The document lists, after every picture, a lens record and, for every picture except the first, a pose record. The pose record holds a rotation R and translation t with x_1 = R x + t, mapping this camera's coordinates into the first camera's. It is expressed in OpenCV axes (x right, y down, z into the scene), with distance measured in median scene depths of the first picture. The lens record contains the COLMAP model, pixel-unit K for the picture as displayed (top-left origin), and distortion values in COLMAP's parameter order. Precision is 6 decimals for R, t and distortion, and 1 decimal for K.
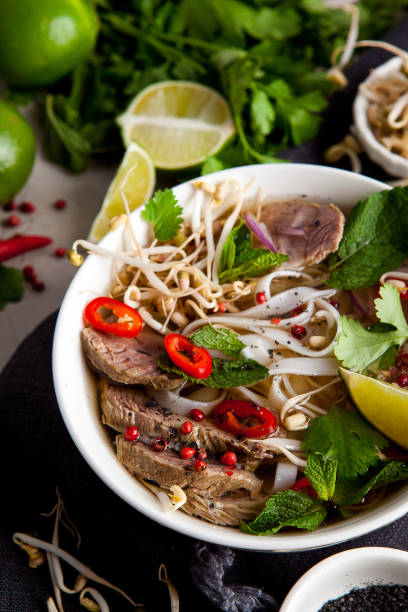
lens RADIAL K [[1240.2, 0, 201.0], [0, 1240.2, 319.8], [0, 0, 1]] dist [0.354377, -0.076606]
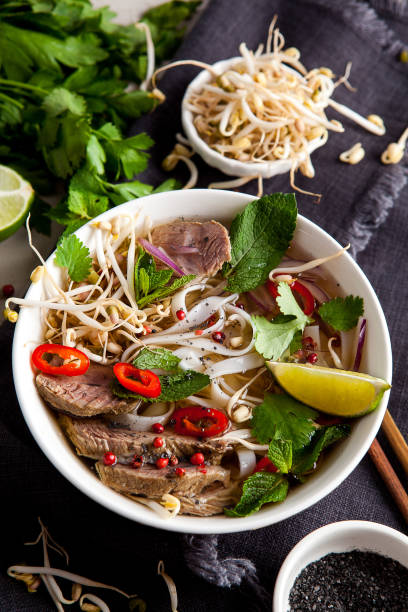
lens RADIAL K [[1240.2, 0, 201.0], [0, 1240.2, 319.8], [0, 0, 1]] dist [0.354377, -0.076606]
pose [[0.939138, -0.219428, 0.264330, -0.242725], [0.197701, 0.974458, 0.106513, -0.133721], [-0.280951, -0.047772, 0.958533, -0.116549]]
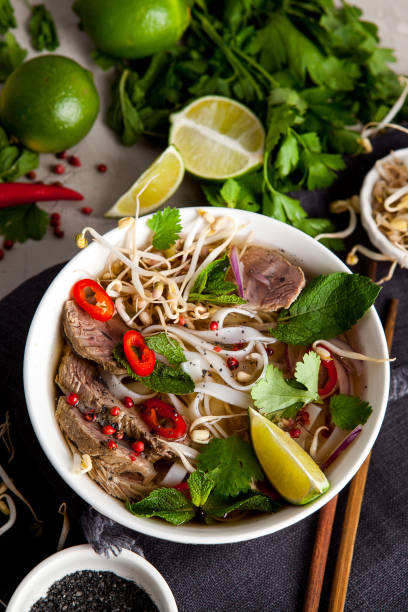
lens RADIAL K [[1240.2, 0, 201.0], [0, 1240.2, 319.8], [0, 0, 1]] dist [0.354377, -0.076606]
pose [[0.940837, 0.336732, -0.037921, 0.080936], [-0.329269, 0.934900, 0.132453, -0.179824], [0.080053, -0.112131, 0.990464, -0.194597]]
